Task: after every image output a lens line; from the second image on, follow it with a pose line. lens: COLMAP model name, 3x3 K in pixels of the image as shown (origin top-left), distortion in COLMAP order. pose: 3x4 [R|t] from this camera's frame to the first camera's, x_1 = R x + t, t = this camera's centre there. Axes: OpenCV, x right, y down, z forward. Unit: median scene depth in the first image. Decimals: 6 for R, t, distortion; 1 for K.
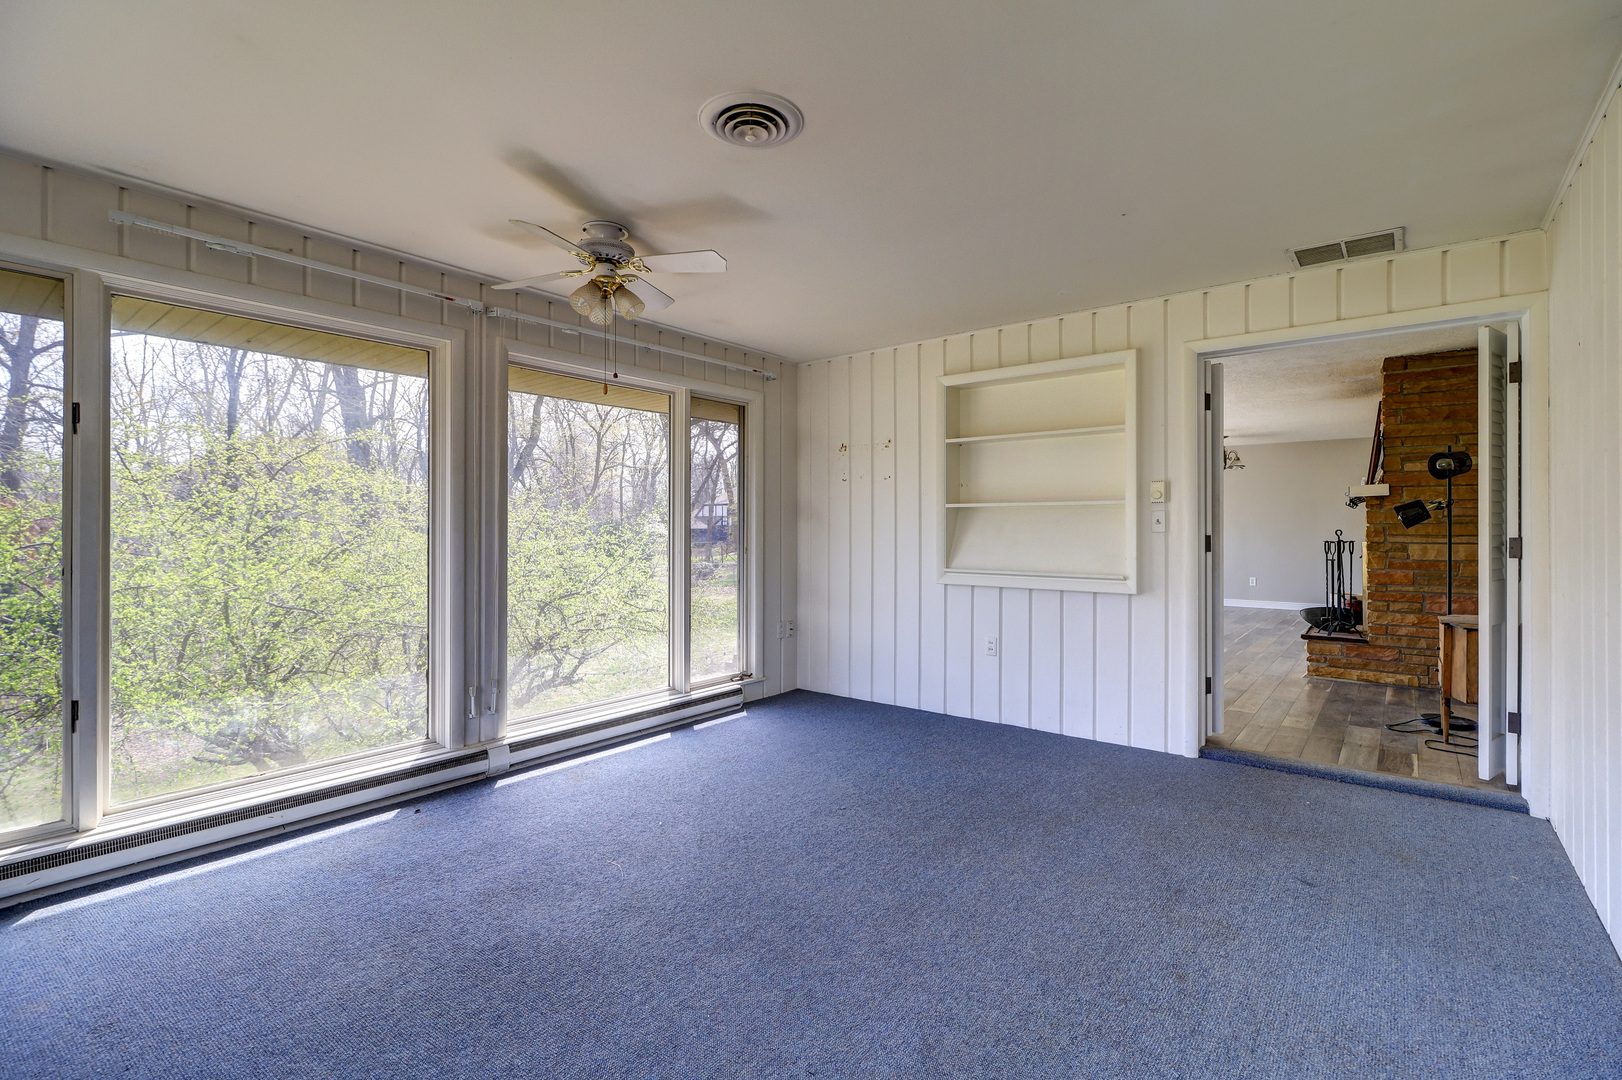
lens RADIAL K [[742.8, 0, 811.8], [0, 742.8, 539.9], [0, 0, 1]] dist [-0.000144, -0.000623]
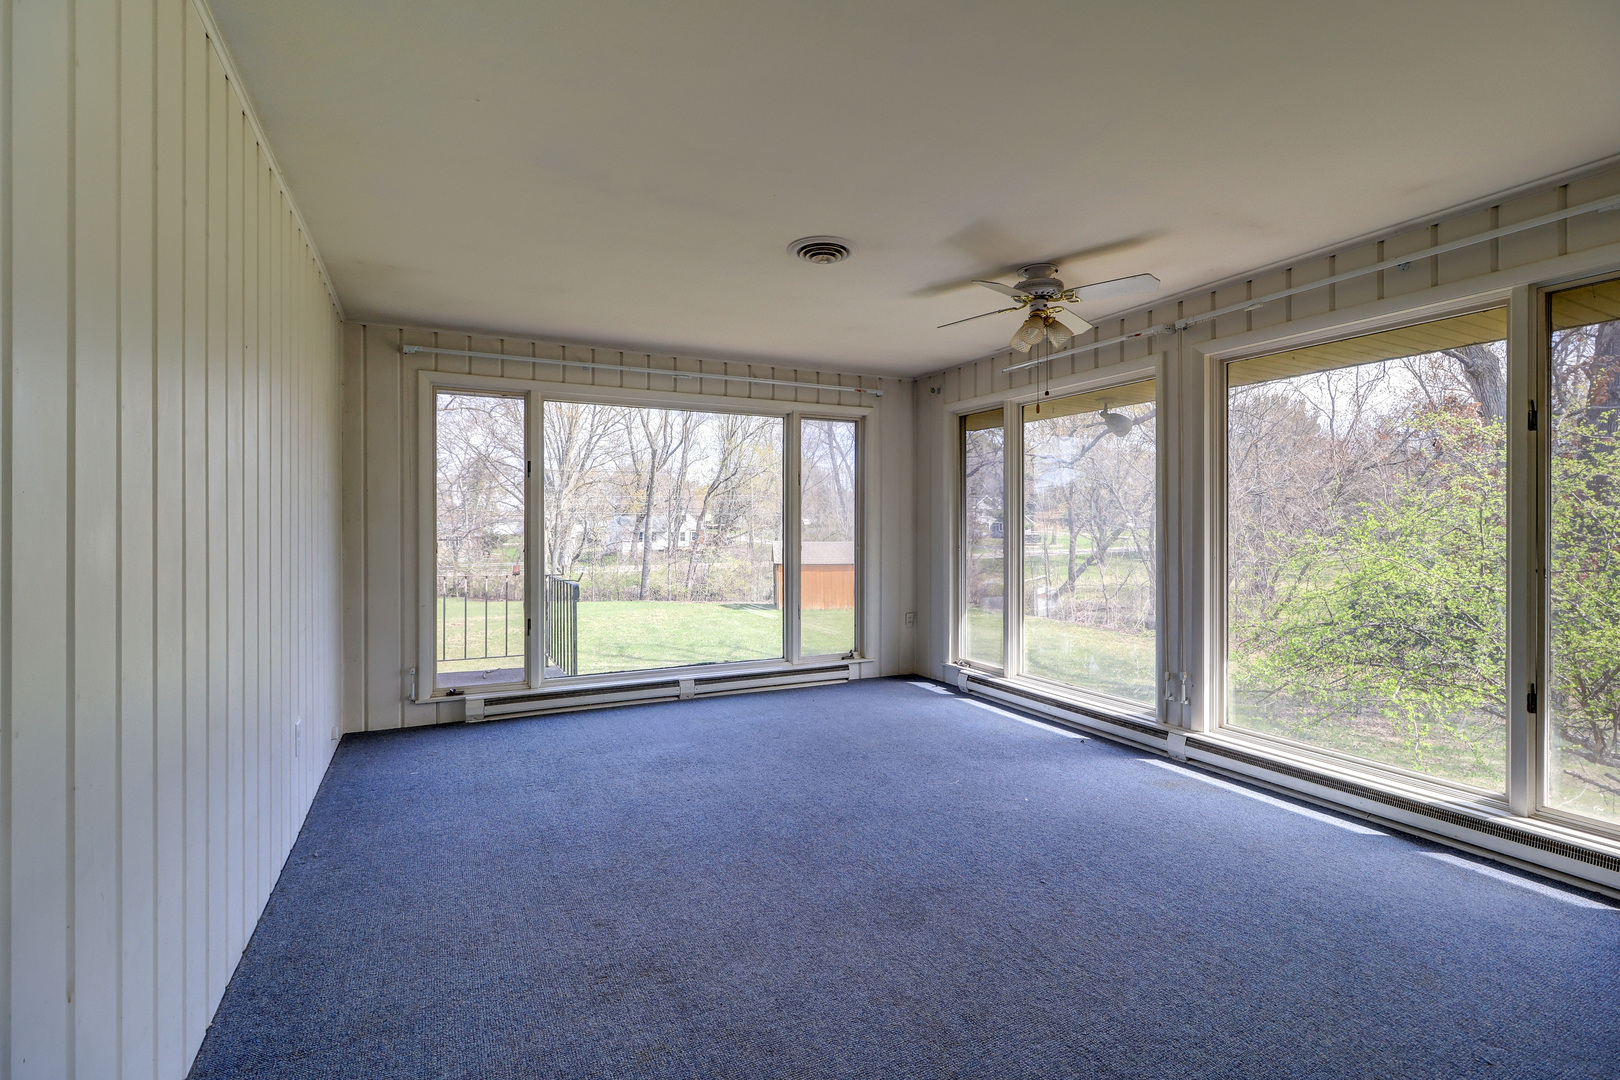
lens RADIAL K [[741.9, 0, 804.7], [0, 741.9, 523.0], [0, 0, 1]] dist [-0.000144, -0.000623]
pose [[-0.432164, -0.005569, -0.901778, 0.773755], [-0.015518, 0.999879, 0.001262, -0.015964], [0.901661, 0.014539, -0.432198, 0.986988]]
